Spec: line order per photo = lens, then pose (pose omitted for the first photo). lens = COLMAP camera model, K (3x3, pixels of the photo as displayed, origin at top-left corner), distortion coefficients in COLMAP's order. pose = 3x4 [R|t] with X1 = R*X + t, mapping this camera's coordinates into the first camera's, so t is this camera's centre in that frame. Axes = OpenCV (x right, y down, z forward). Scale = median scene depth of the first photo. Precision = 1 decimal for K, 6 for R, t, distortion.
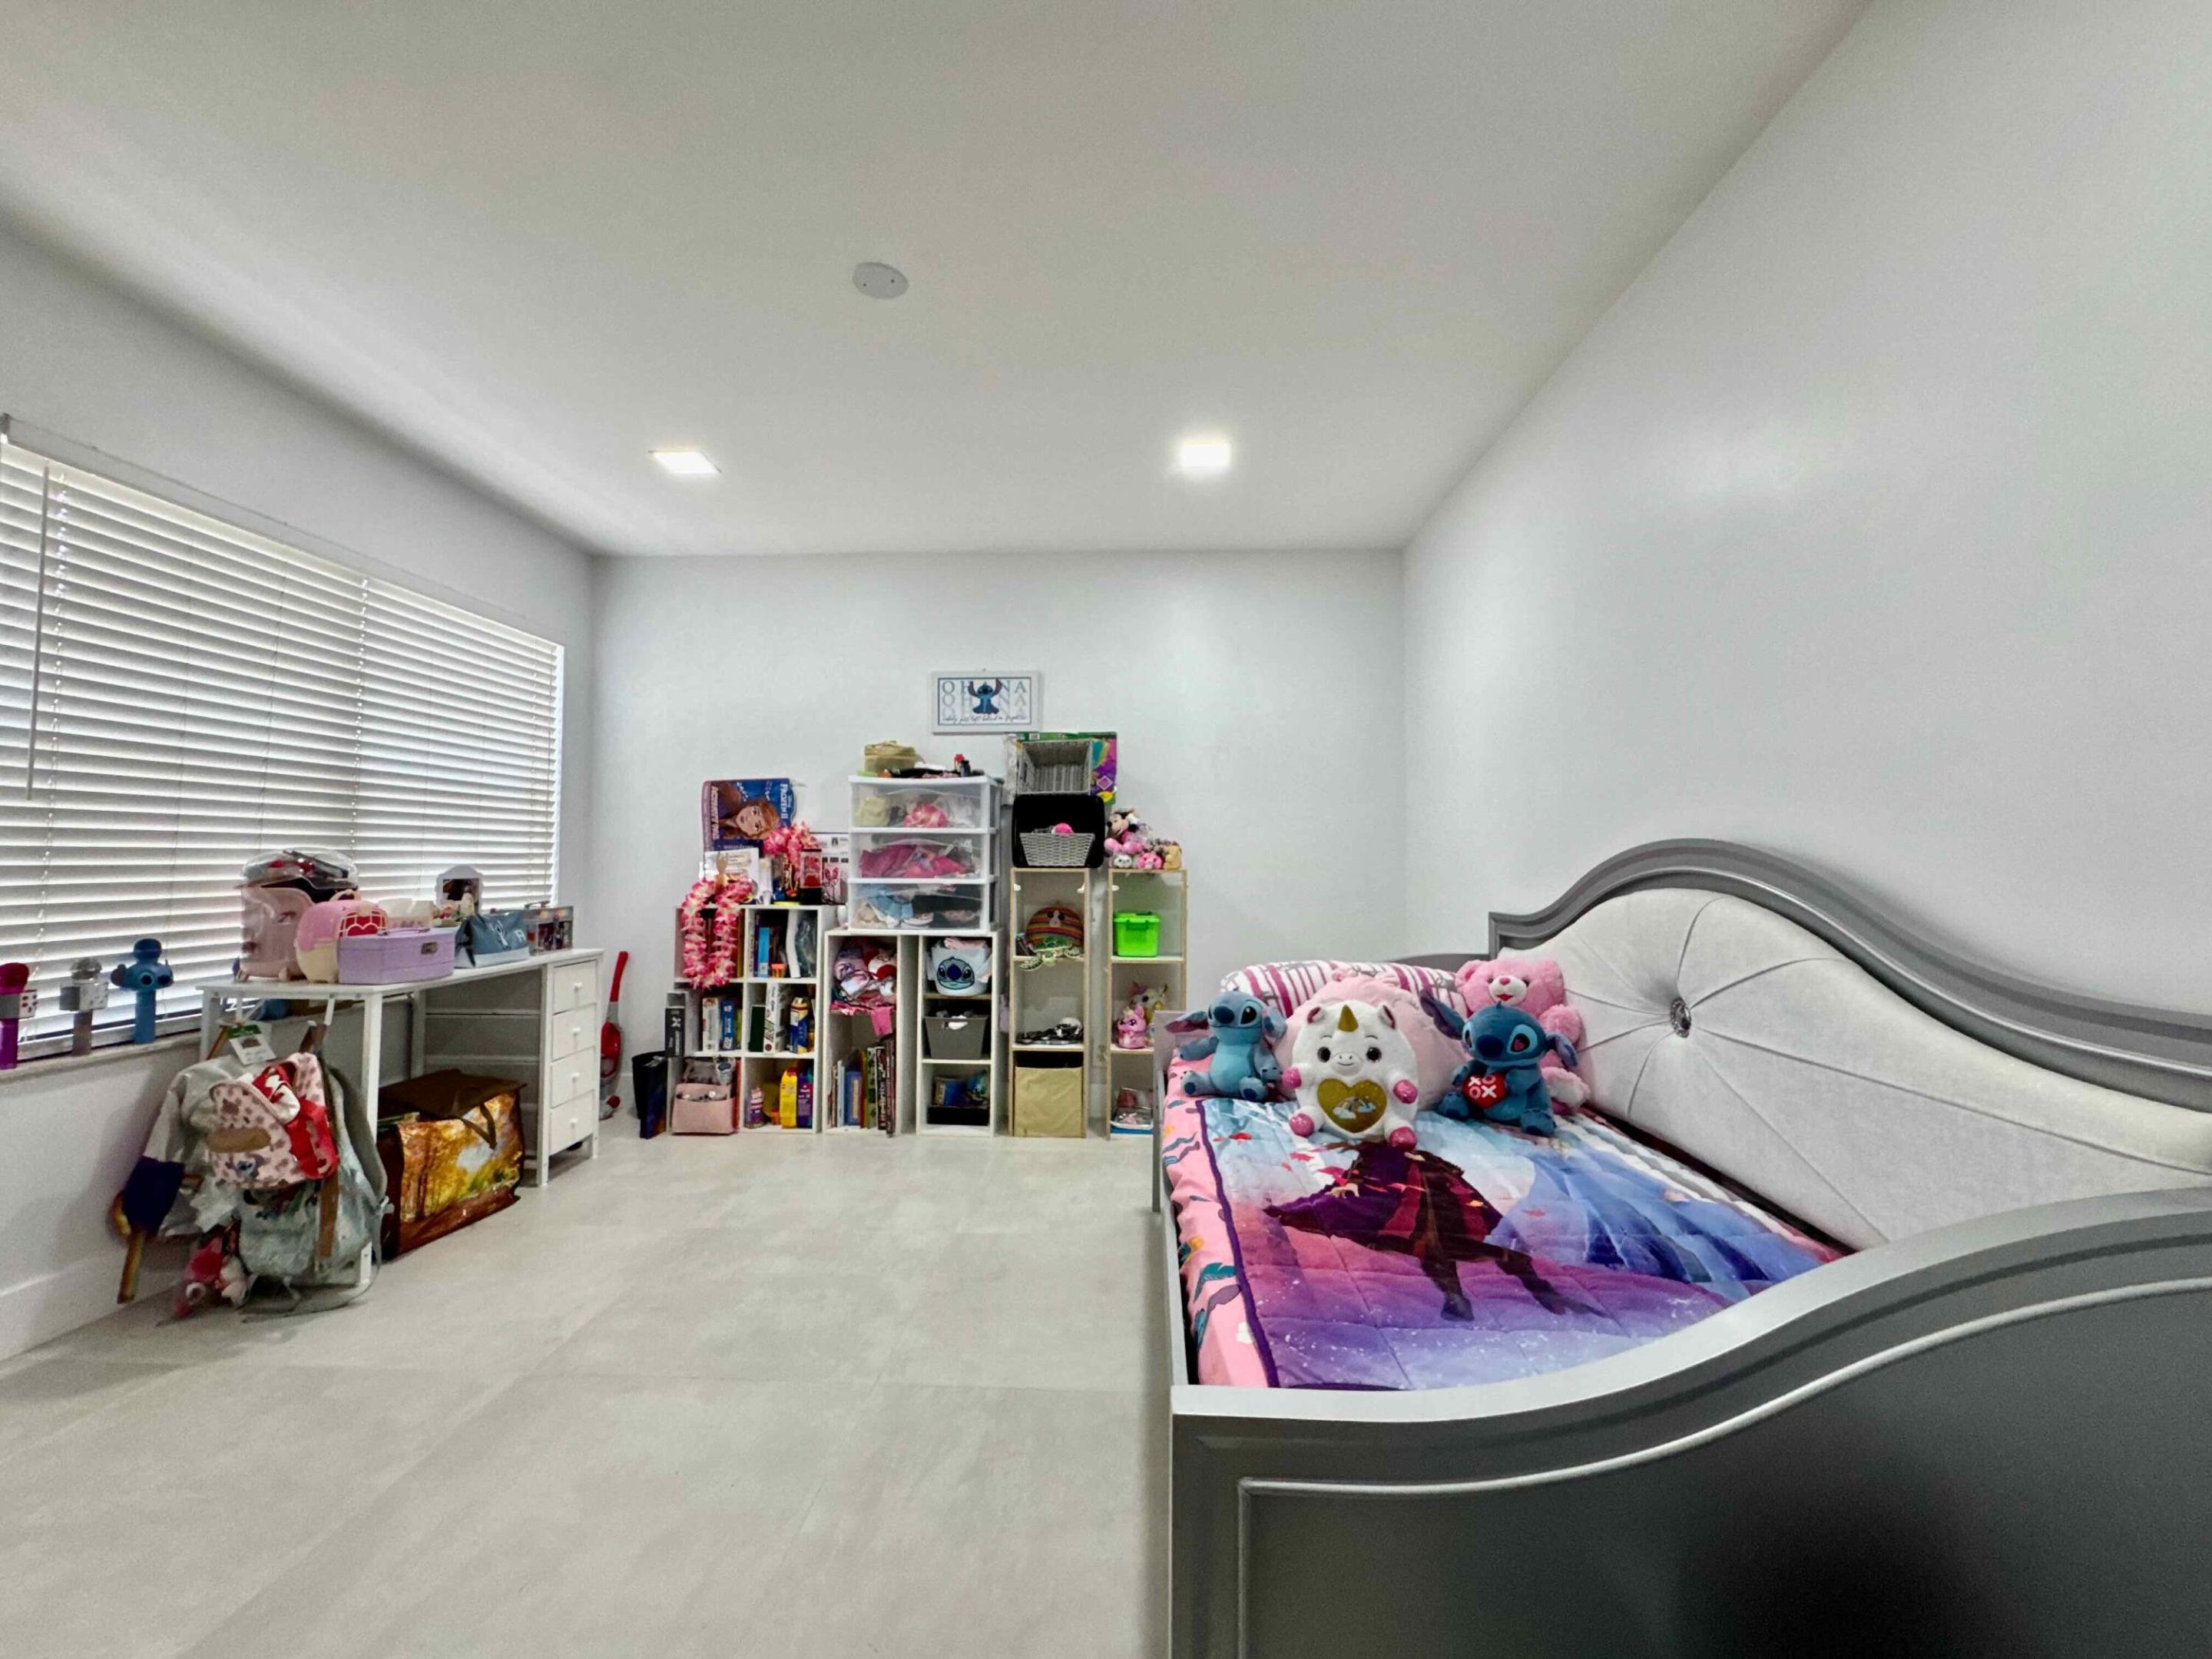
lens RADIAL K [[887.1, 0, 1099.2], [0, 887.1, 824.3], [0, 0, 1]] dist [-0.001399, 0.000250]
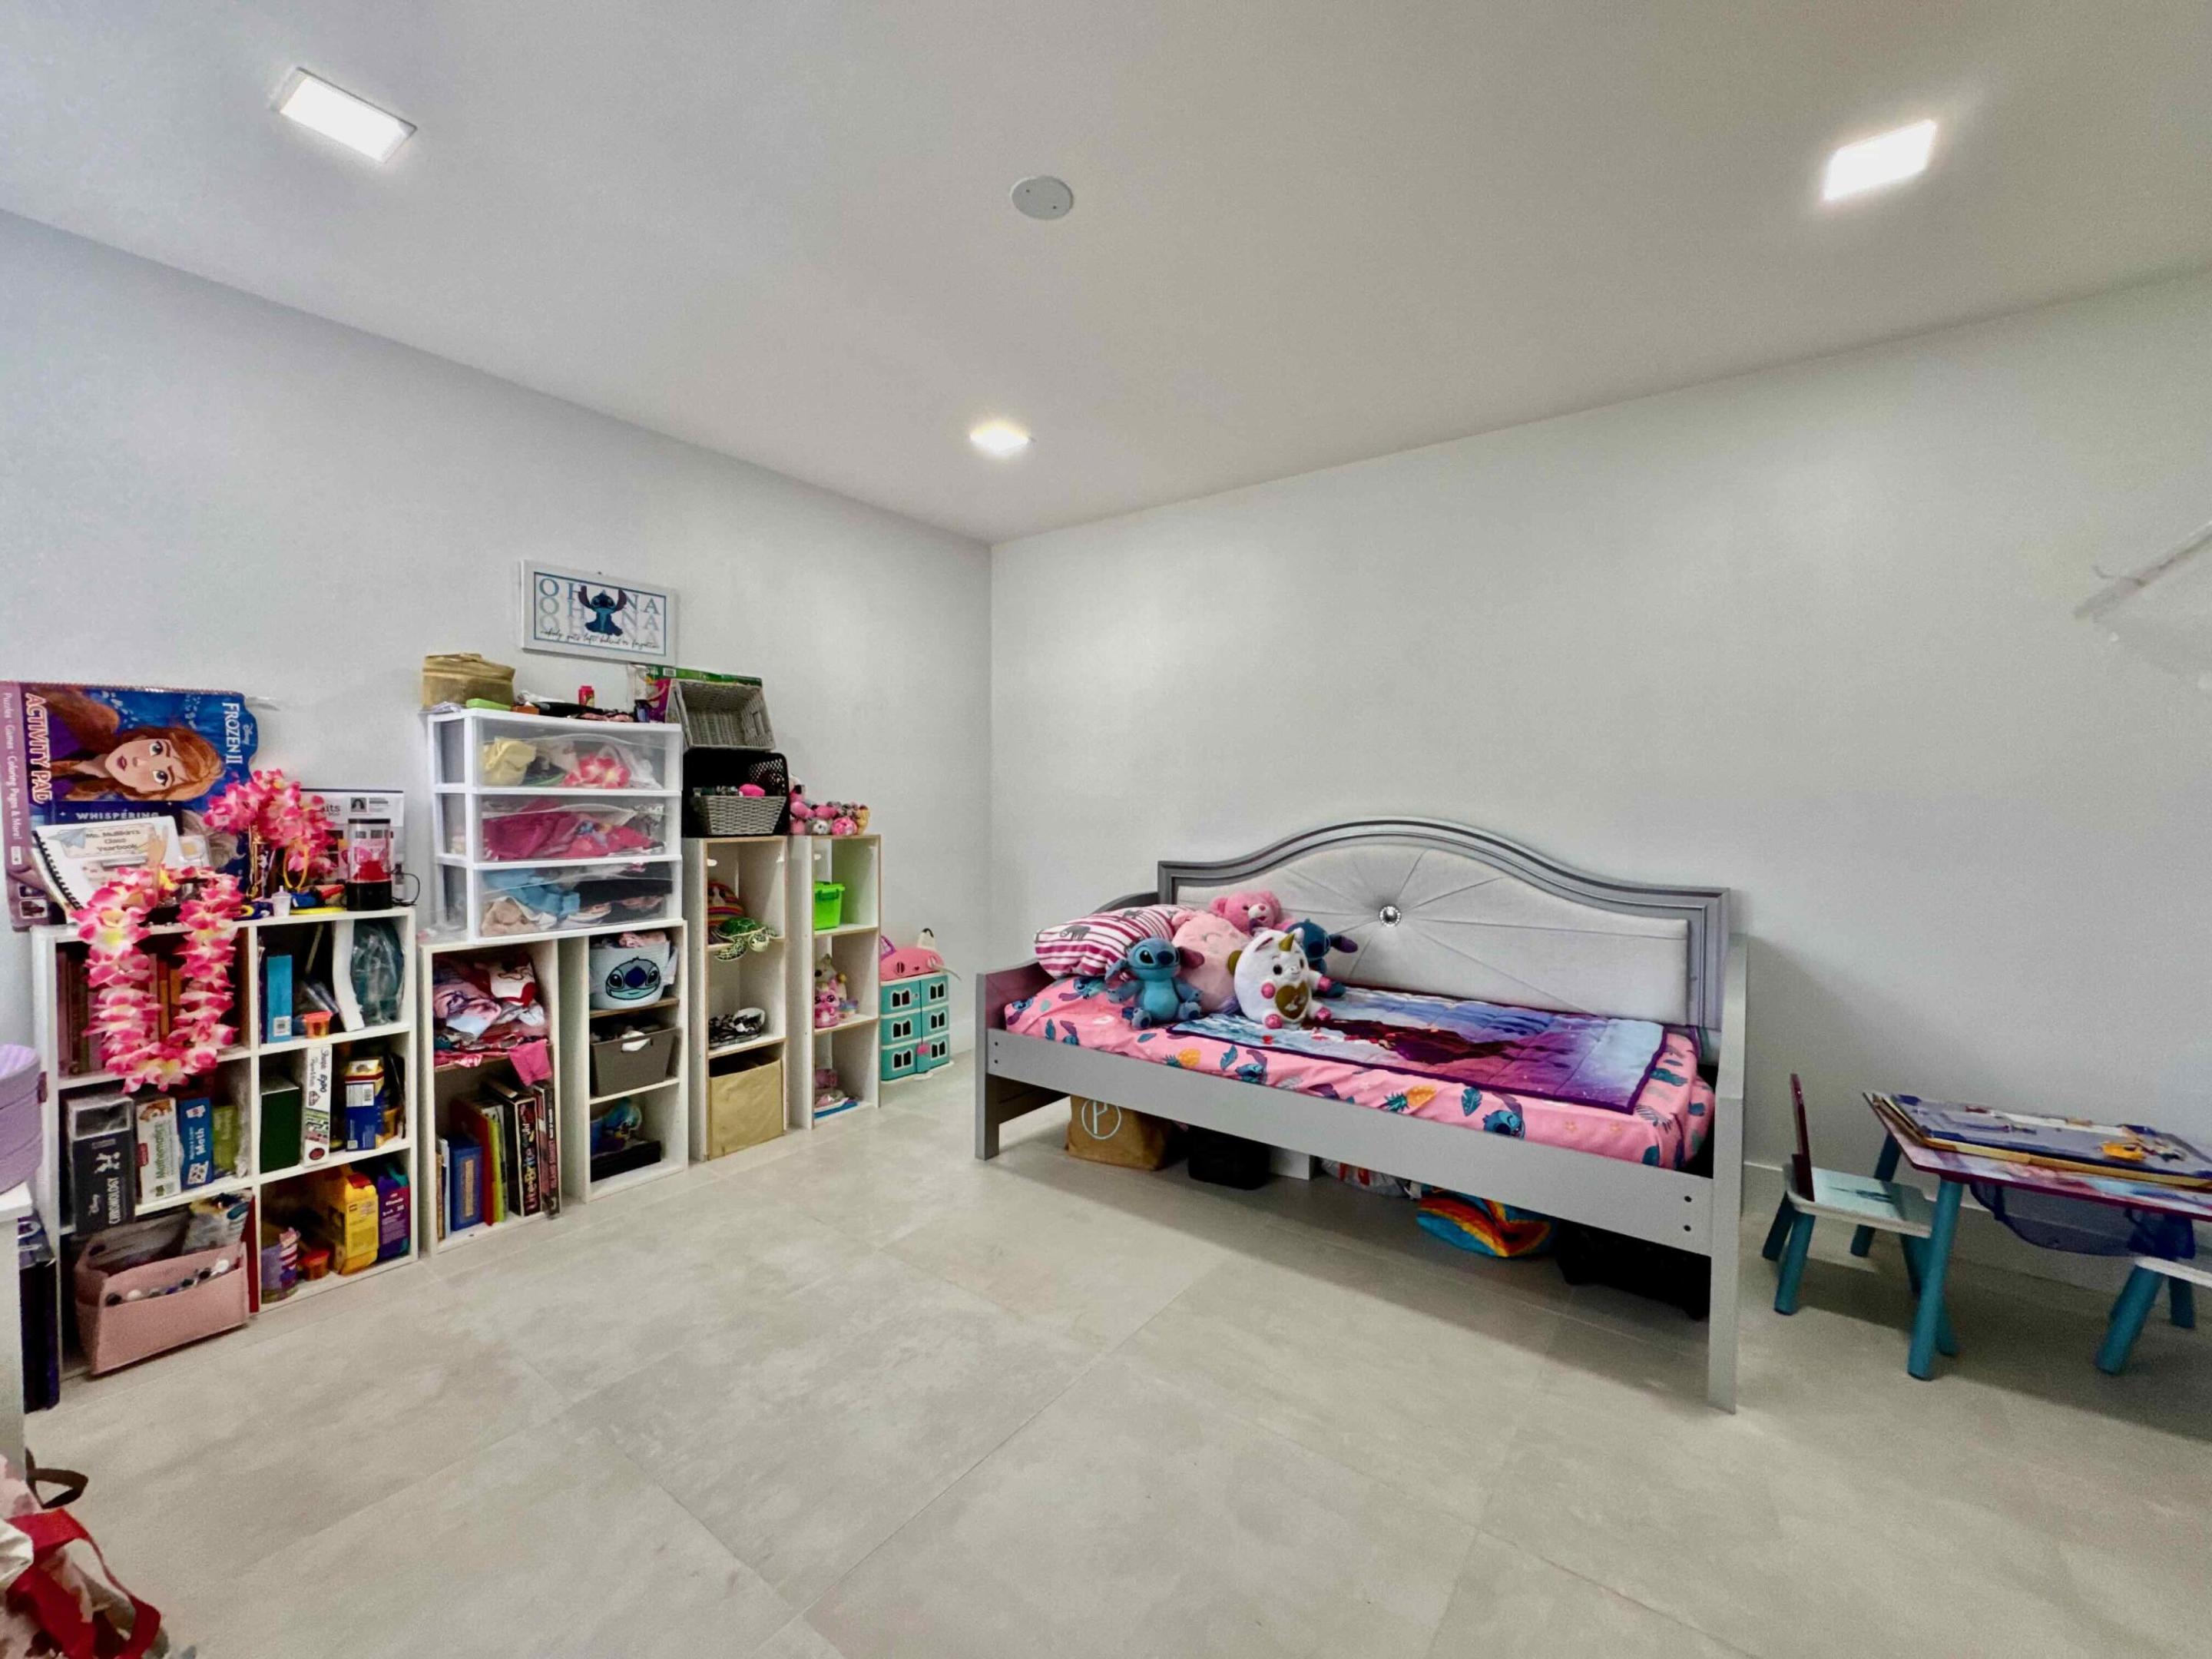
lens RADIAL K [[887.1, 0, 1103.1], [0, 887.1, 826.5], [0, 0, 1]] dist [-0.001399, 0.000250]
pose [[0.559037, -0.023696, 0.828804, -0.562670], [-0.034531, 0.998059, 0.051827, -0.016534], [-0.828424, -0.057592, 0.557133, 0.242818]]
